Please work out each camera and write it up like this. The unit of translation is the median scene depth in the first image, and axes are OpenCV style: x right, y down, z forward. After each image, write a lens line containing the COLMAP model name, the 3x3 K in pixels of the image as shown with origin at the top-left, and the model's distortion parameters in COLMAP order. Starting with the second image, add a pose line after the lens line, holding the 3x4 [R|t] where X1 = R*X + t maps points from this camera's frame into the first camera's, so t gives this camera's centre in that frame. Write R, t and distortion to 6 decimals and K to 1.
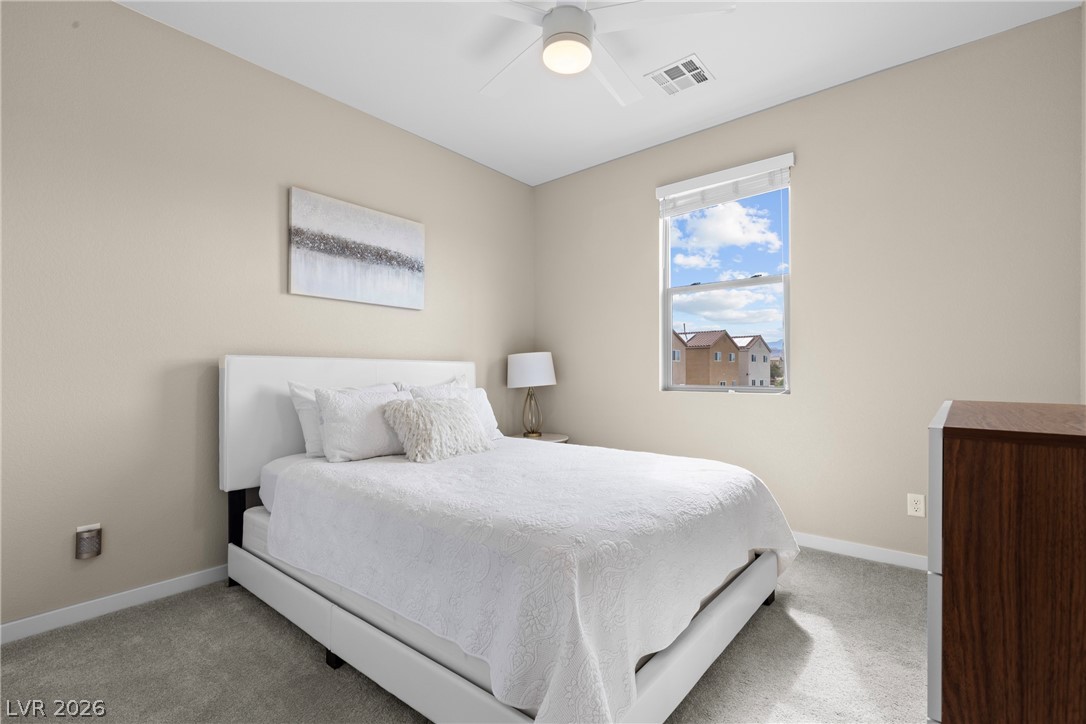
lens RADIAL K [[485.6, 0, 550.6], [0, 485.6, 370.0], [0, 0, 1]] dist [-0.000759, 0.000003]
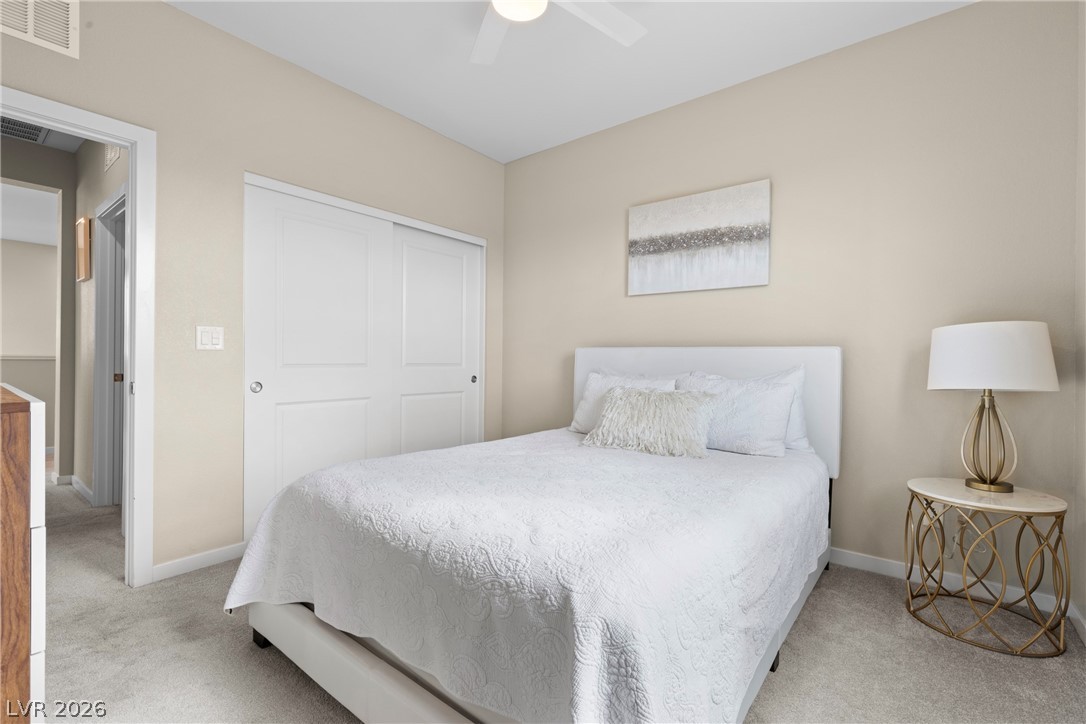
lens RADIAL K [[485.6, 0, 548.9], [0, 485.6, 359.1], [0, 0, 1]] dist [-0.000759, 0.000003]
pose [[0.024131, -0.002730, -0.999705, 0.628653], [-0.001961, 0.999994, -0.002778, 0.005283], [0.999707, 0.002028, 0.024126, 0.709474]]
